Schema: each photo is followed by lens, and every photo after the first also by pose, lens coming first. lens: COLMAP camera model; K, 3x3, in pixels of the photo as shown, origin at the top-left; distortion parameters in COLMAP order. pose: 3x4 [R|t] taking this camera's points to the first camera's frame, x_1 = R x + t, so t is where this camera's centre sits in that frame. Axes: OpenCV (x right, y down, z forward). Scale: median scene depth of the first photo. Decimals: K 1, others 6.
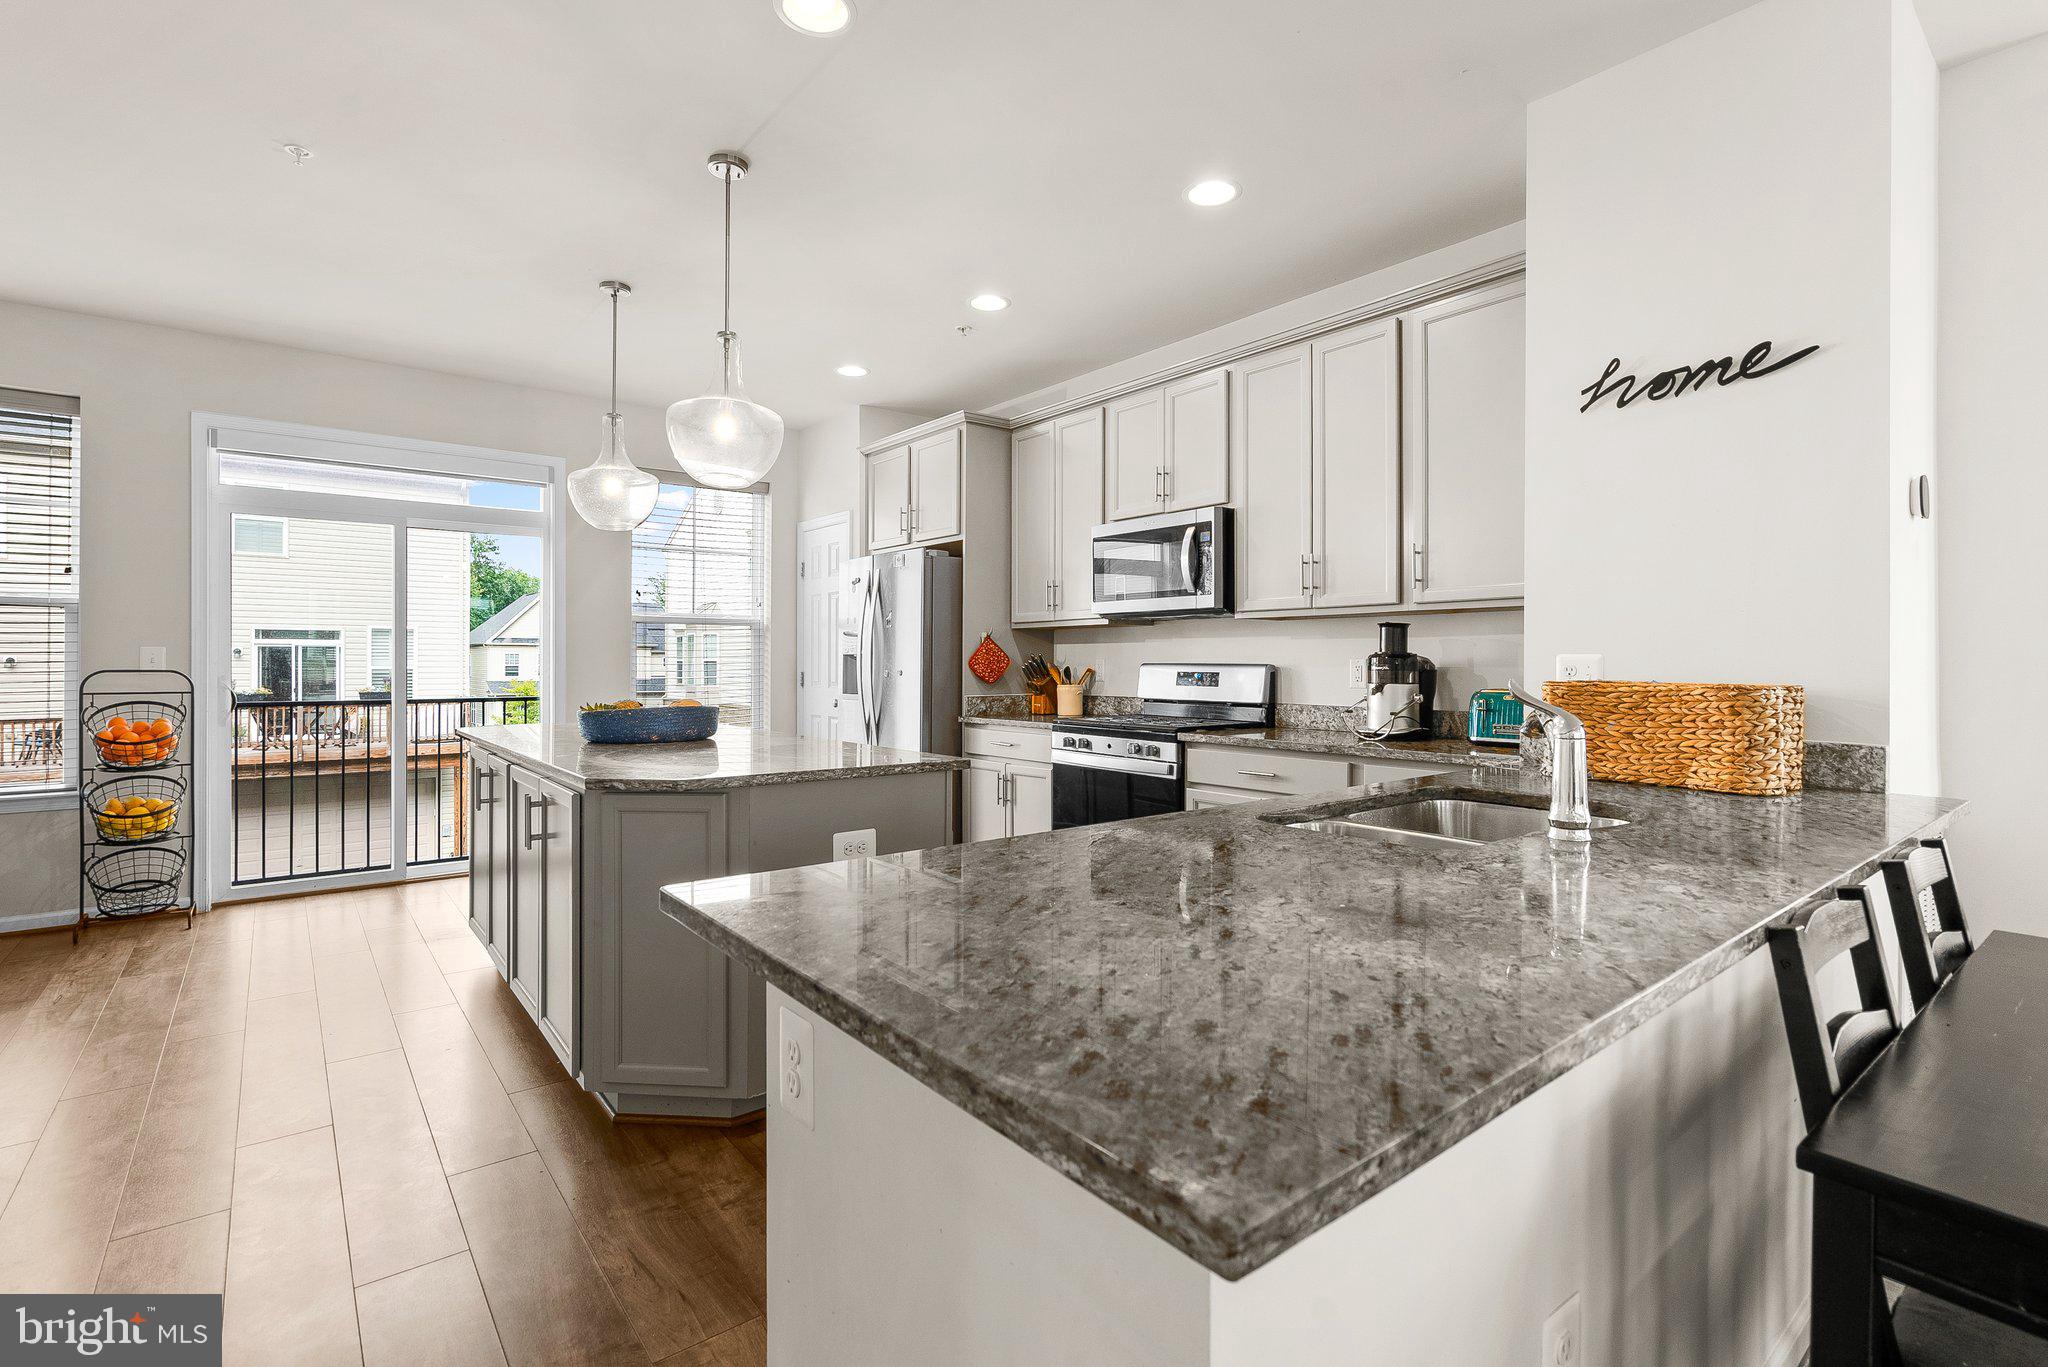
lens RADIAL K [[938.2, 0, 1021.8], [0, 938.2, 666.2], [0, 0, 1]] dist [-0.007759, 0.003316]
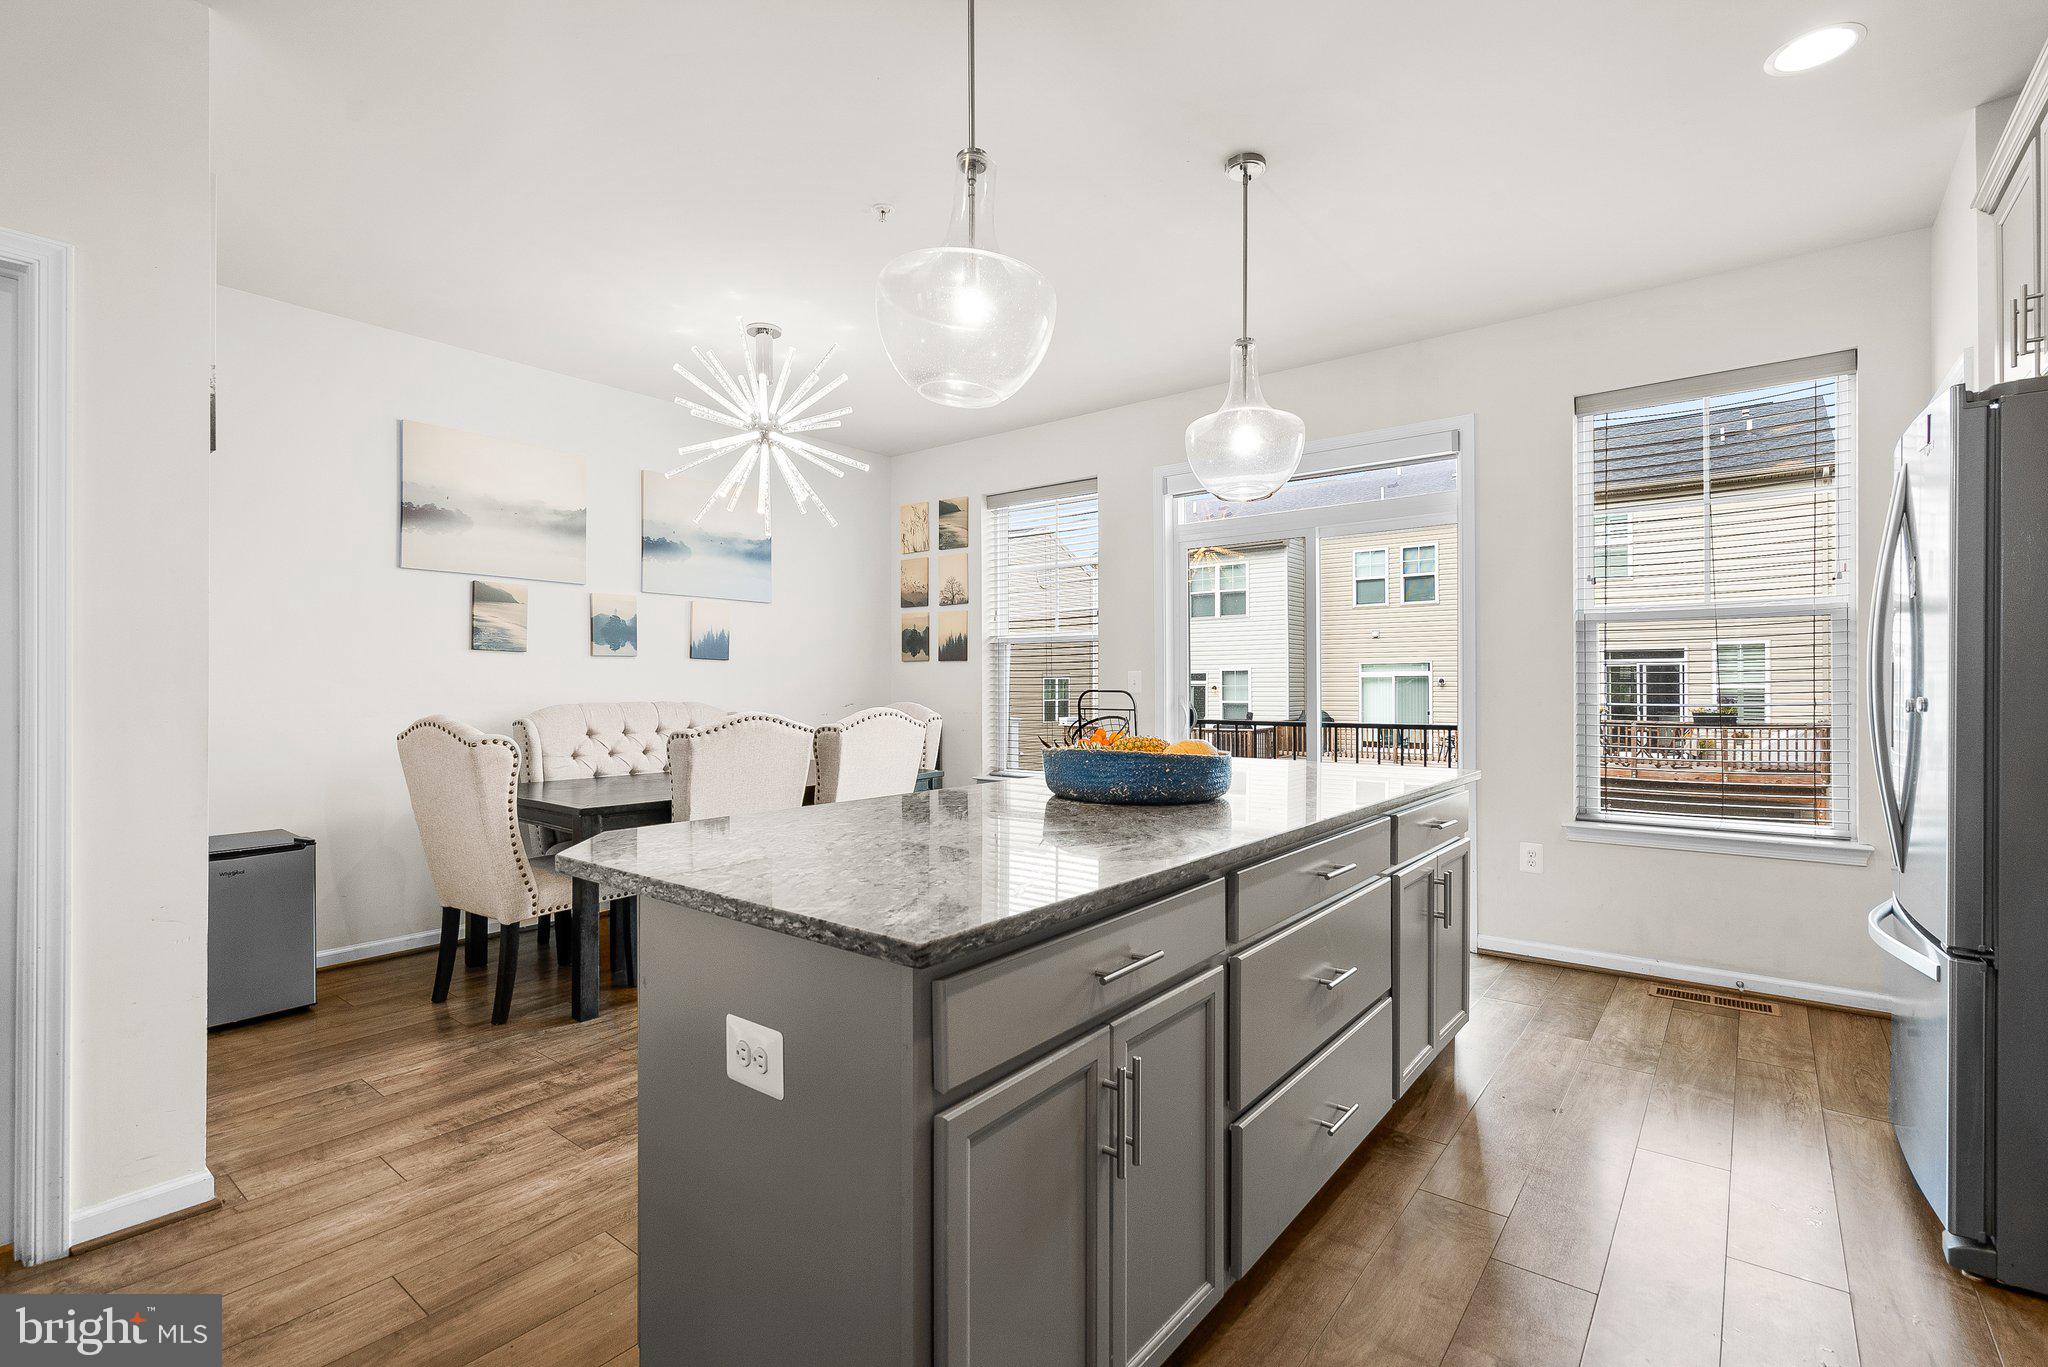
lens RADIAL K [[938.2, 0, 1027.9], [0, 938.2, 678.0], [0, 0, 1]] dist [-0.007759, 0.003316]
pose [[0.231130, -0.007011, -0.972898, 0.198605], [0.000644, 0.999975, -0.007053, -0.002789], [0.972923, 0.001004, 0.231129, 0.584417]]
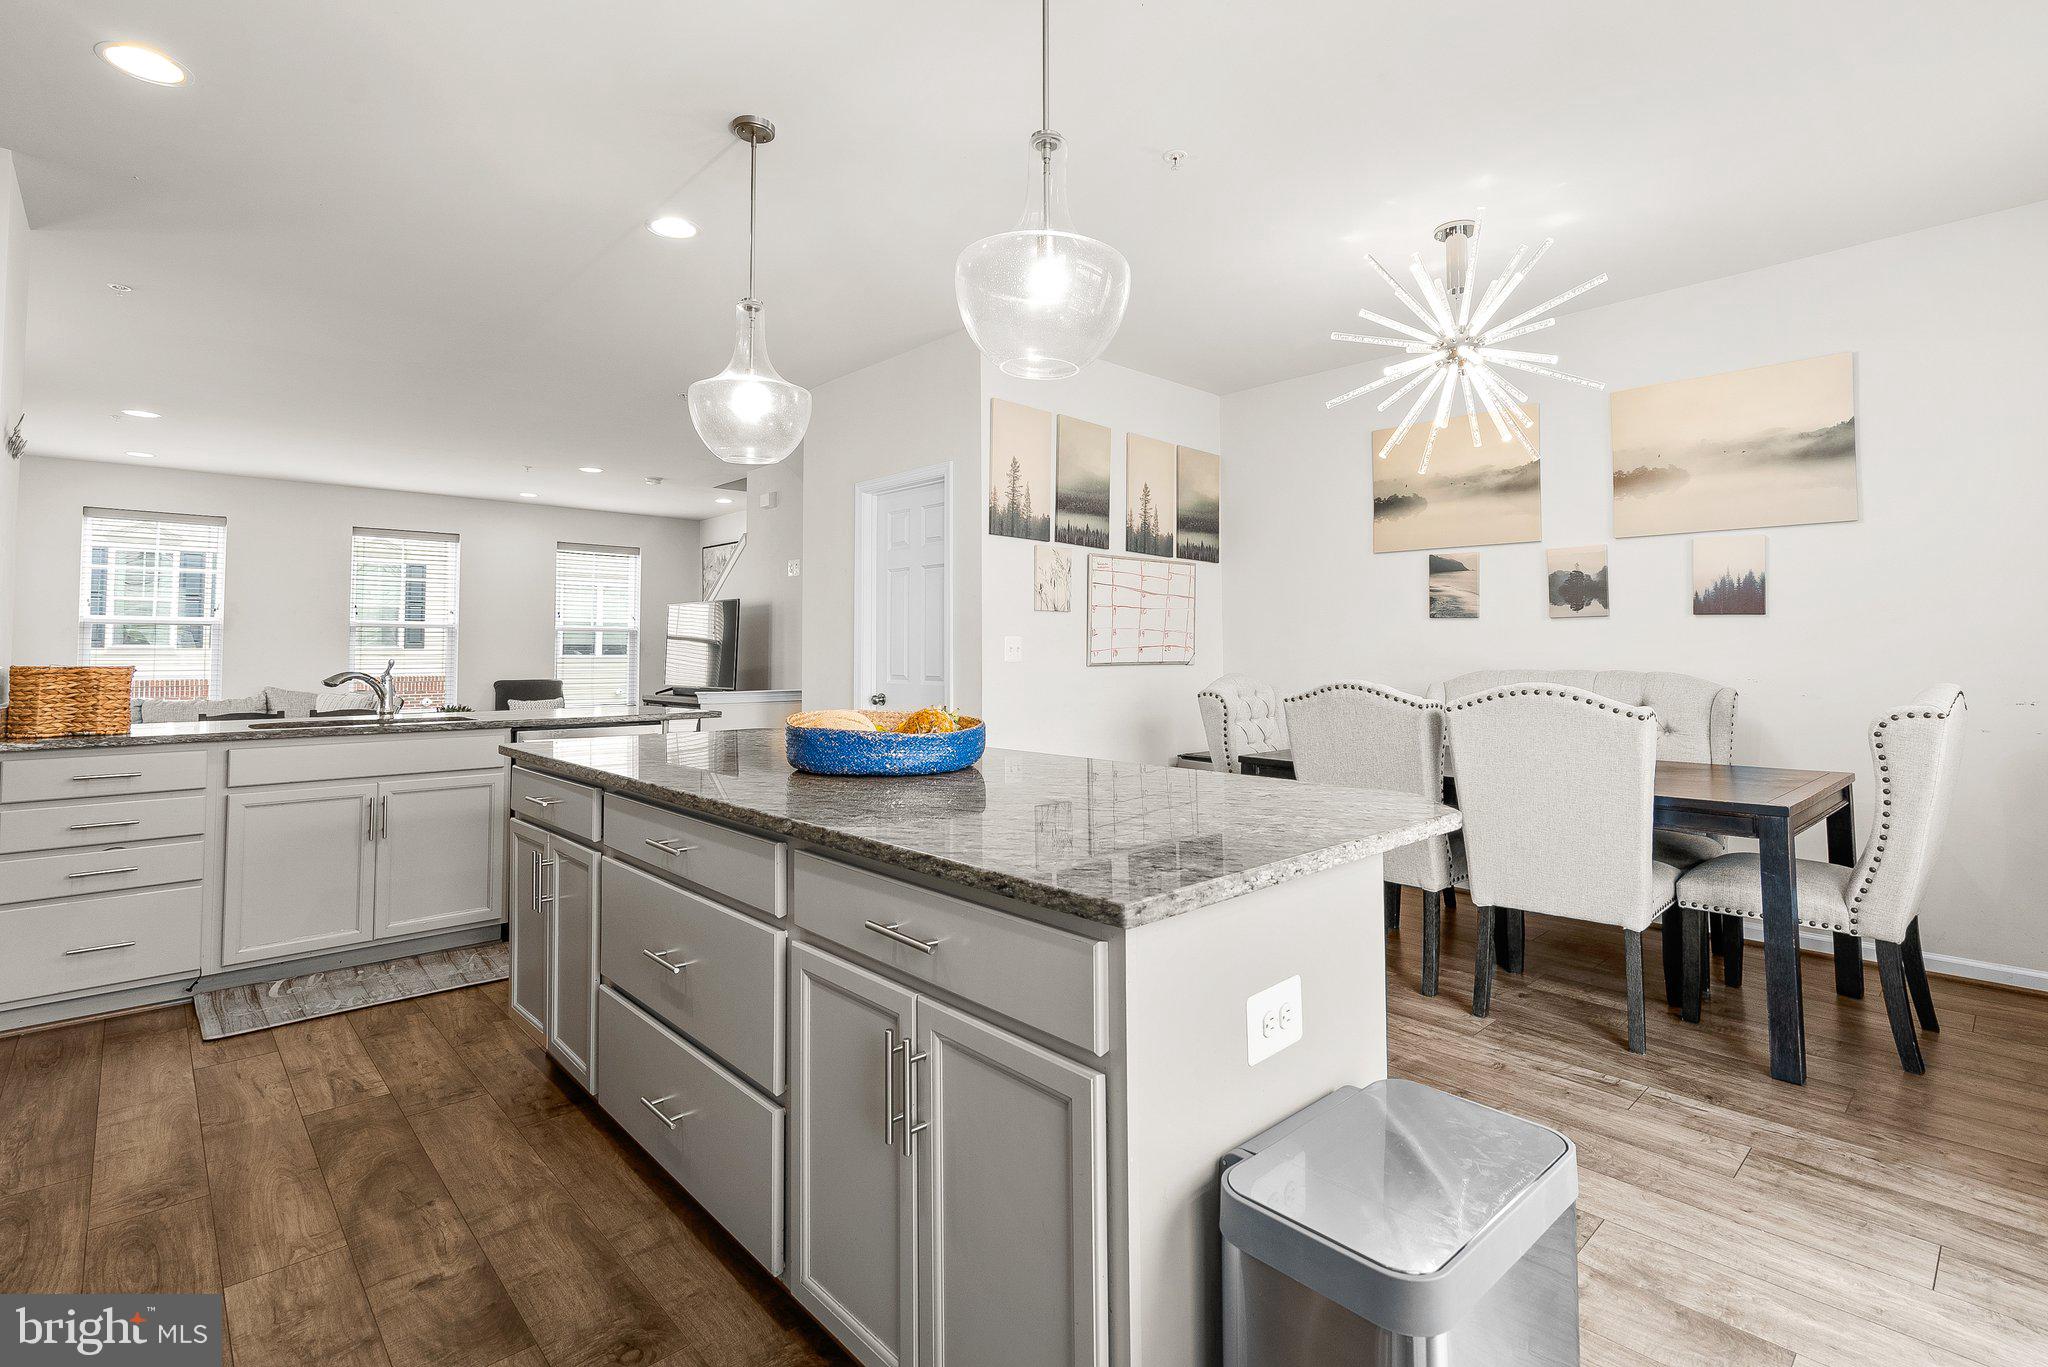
lens RADIAL K [[938.2, 0, 1016.5], [0, 938.2, 632.6], [0, 0, 1]] dist [-0.007759, 0.003316]
pose [[-0.998615, 0.001623, -0.052586, -0.354992], [0.002668, 0.999800, -0.019818, -0.003009], [0.052543, -0.019931, -0.998420, 1.292202]]
